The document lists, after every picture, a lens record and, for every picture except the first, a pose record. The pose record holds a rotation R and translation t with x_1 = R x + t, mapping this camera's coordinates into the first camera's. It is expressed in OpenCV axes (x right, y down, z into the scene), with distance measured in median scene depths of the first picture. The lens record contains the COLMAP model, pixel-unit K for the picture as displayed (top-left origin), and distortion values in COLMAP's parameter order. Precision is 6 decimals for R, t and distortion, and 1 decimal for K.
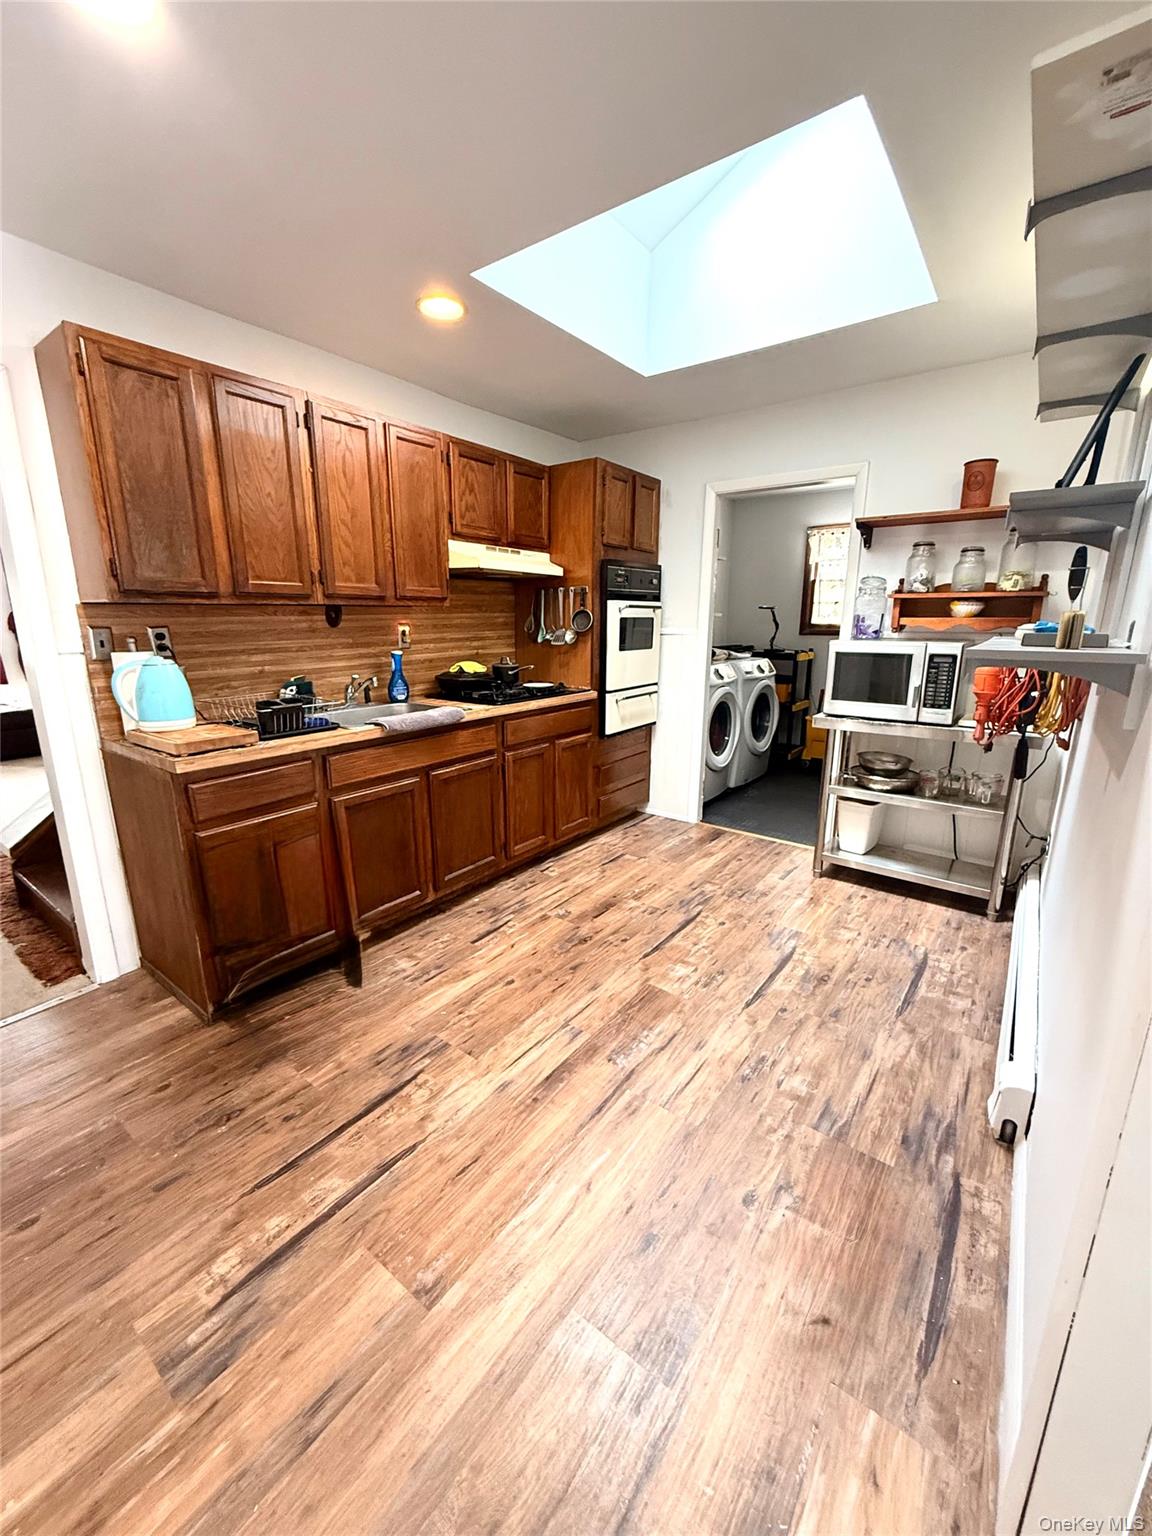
lens RADIAL K [[612.0, 0, 577.2], [0, 612.0, 766.6], [0, 0, 1]] dist [-0.003306, 0.001122]
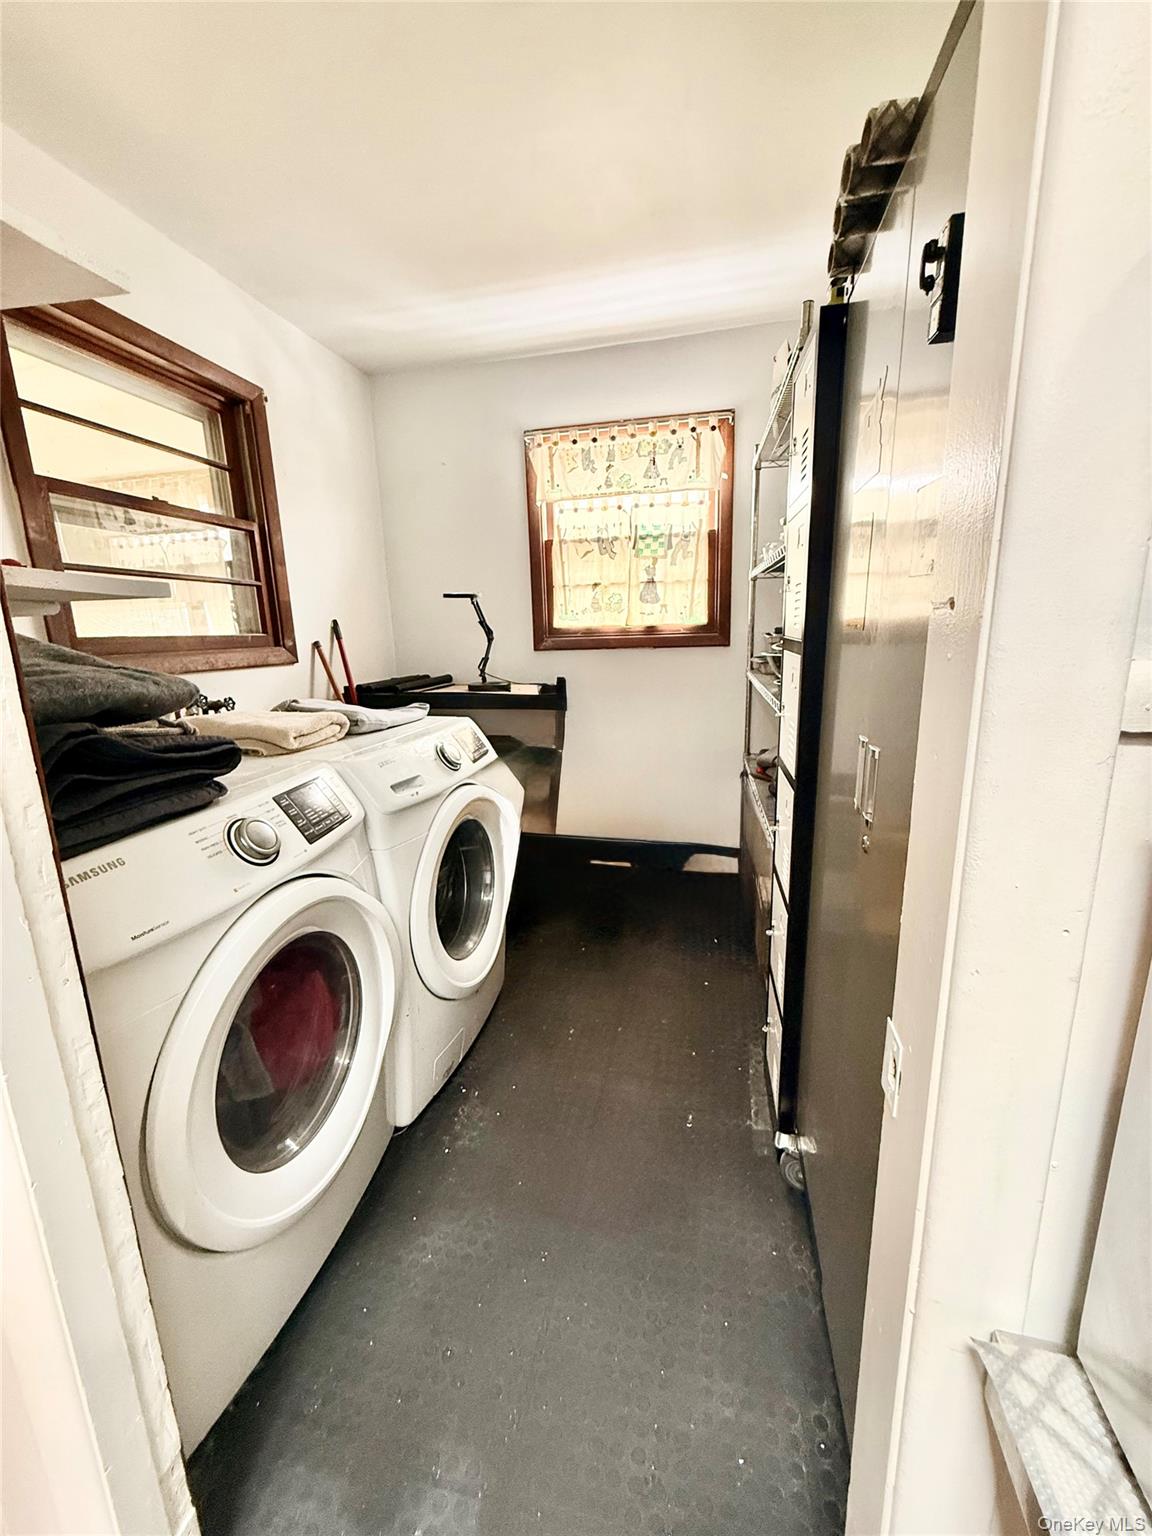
lens RADIAL K [[612.0, 0, 574.5], [0, 612.0, 766.7], [0, 0, 1]] dist [-0.003306, 0.001122]
pose [[0.910952, -0.114580, 0.396280, 0.192151], [0.125930, 0.992036, -0.002646, -0.121242], [-0.392821, 0.052314, 0.918126, 0.556017]]
